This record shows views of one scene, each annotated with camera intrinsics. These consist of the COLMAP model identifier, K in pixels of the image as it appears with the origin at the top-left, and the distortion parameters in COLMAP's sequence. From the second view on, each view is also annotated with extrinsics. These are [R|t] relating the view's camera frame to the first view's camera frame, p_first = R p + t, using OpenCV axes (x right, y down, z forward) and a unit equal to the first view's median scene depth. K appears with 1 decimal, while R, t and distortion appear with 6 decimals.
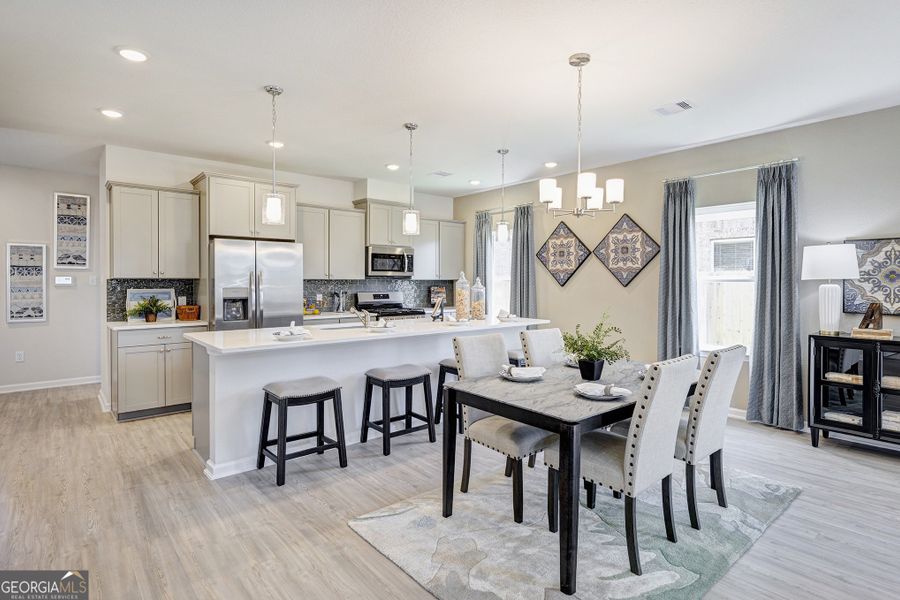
lens RADIAL K [[460.8, 0, 465.7], [0, 460.8, 283.5], [0, 0, 1]] dist [-0.000500, 0.000994]
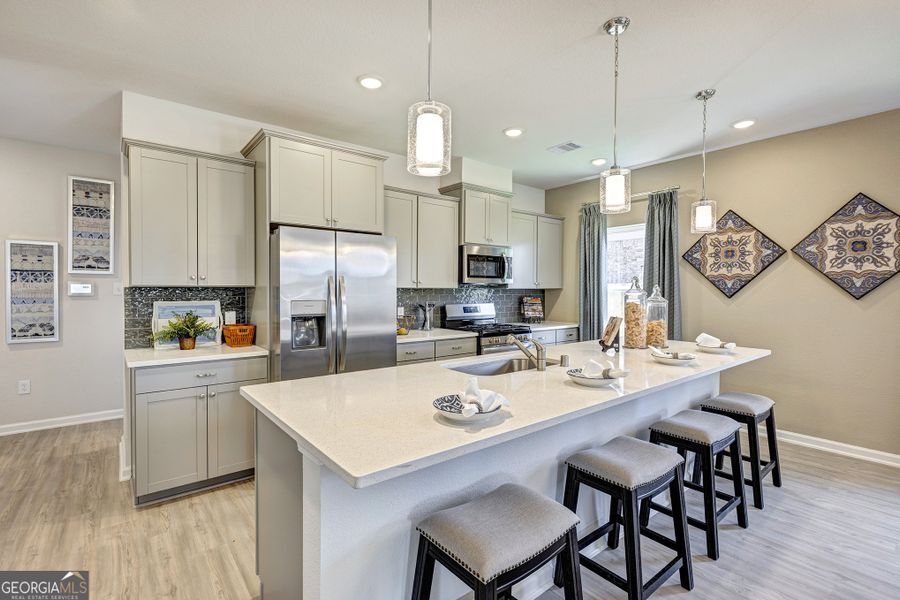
lens RADIAL K [[415.7, 0, 449.3], [0, 415.7, 294.9], [0, 0, 1]] dist [0.004912, -0.001609]
pose [[0.998763, 0.002760, -0.049649, -0.242644], [-0.002400, 0.999970, 0.007308, -0.003276], [0.049667, -0.007180, 0.998740, 0.370153]]
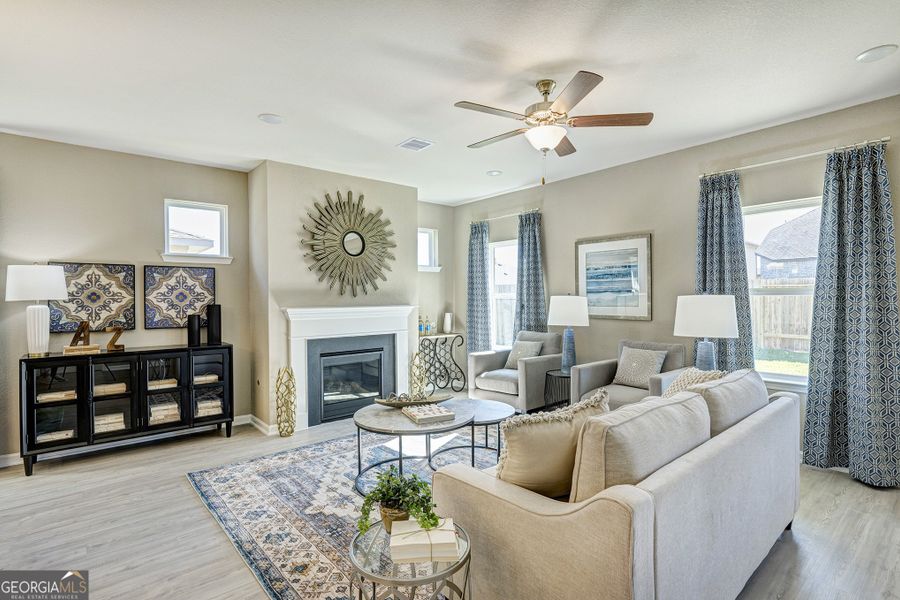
lens RADIAL K [[436.9, 0, 441.1], [0, 436.9, 300.8], [0, 0, 1]] dist [-0.004015, 0.001404]
pose [[0.035848, -0.006915, 0.999333, -0.080721], [0.016252, 0.999848, 0.006335, 0.000134], [-0.999225, 0.016014, 0.035955, 0.078270]]
